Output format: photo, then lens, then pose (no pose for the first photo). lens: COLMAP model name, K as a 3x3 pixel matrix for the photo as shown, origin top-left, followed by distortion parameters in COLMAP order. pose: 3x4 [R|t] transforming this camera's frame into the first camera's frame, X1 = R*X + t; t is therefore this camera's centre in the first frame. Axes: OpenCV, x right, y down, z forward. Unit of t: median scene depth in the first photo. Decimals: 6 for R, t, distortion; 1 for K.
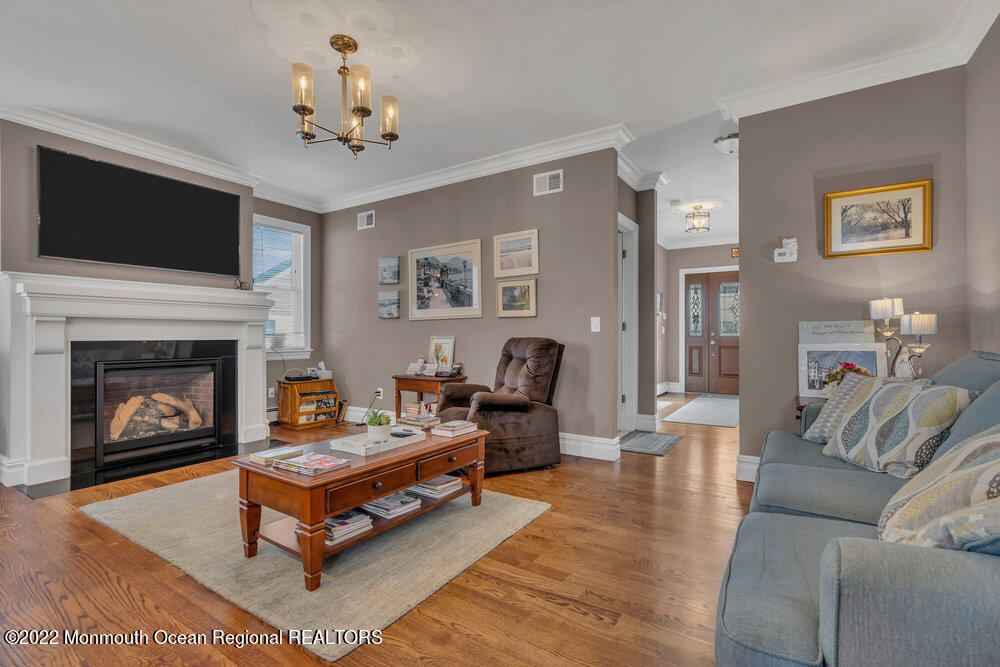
lens RADIAL K [[451.3, 0, 510.0], [0, 451.3, 334.9], [0, 0, 1]] dist [-0.008251, 0.001629]
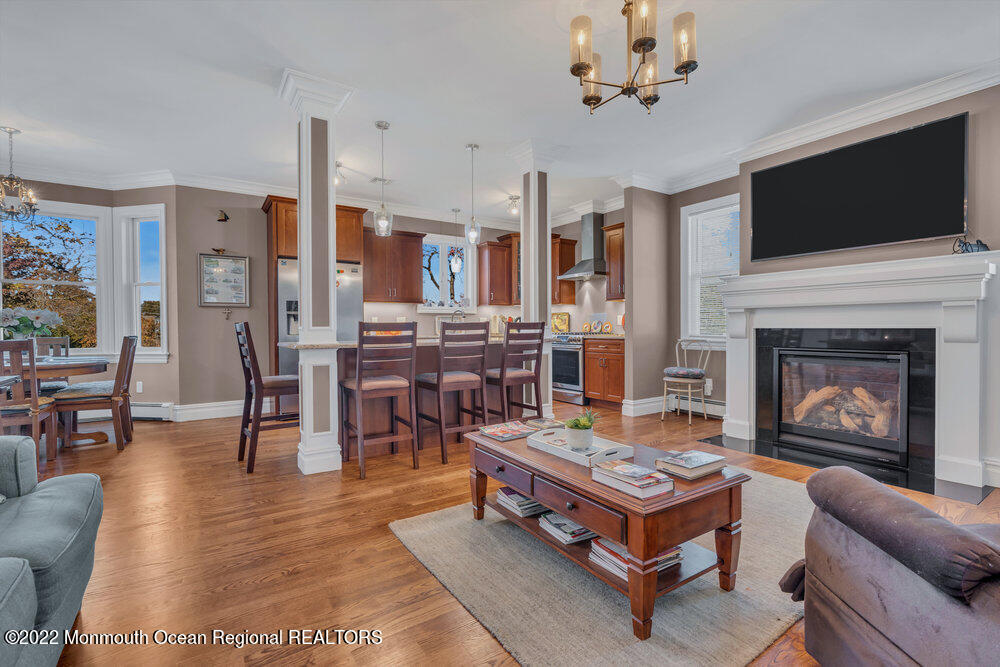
lens RADIAL K [[451.3, 0, 502.8], [0, 451.3, 331.4], [0, 0, 1]] dist [-0.008251, 0.001629]
pose [[-0.410034, 0.013902, -0.911964, 0.304014], [0.007810, 0.999901, 0.011730, 0.002280], [0.912037, -0.002313, -0.410102, 0.678568]]
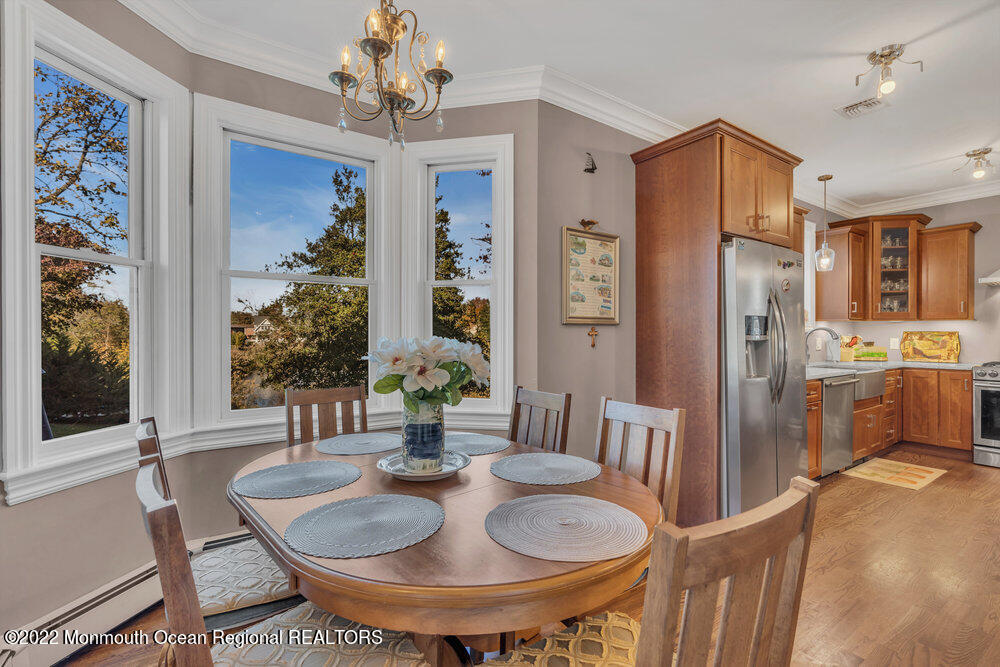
lens RADIAL K [[451.3, 0, 500.9], [0, 451.3, 333.0], [0, 0, 1]] dist [-0.008251, 0.001629]
pose [[-0.401837, 0.000681, -0.915711, 0.185430], [0.000896, 1.000000, 0.000350, -0.042903], [0.915711, -0.000680, -0.401838, -0.346955]]
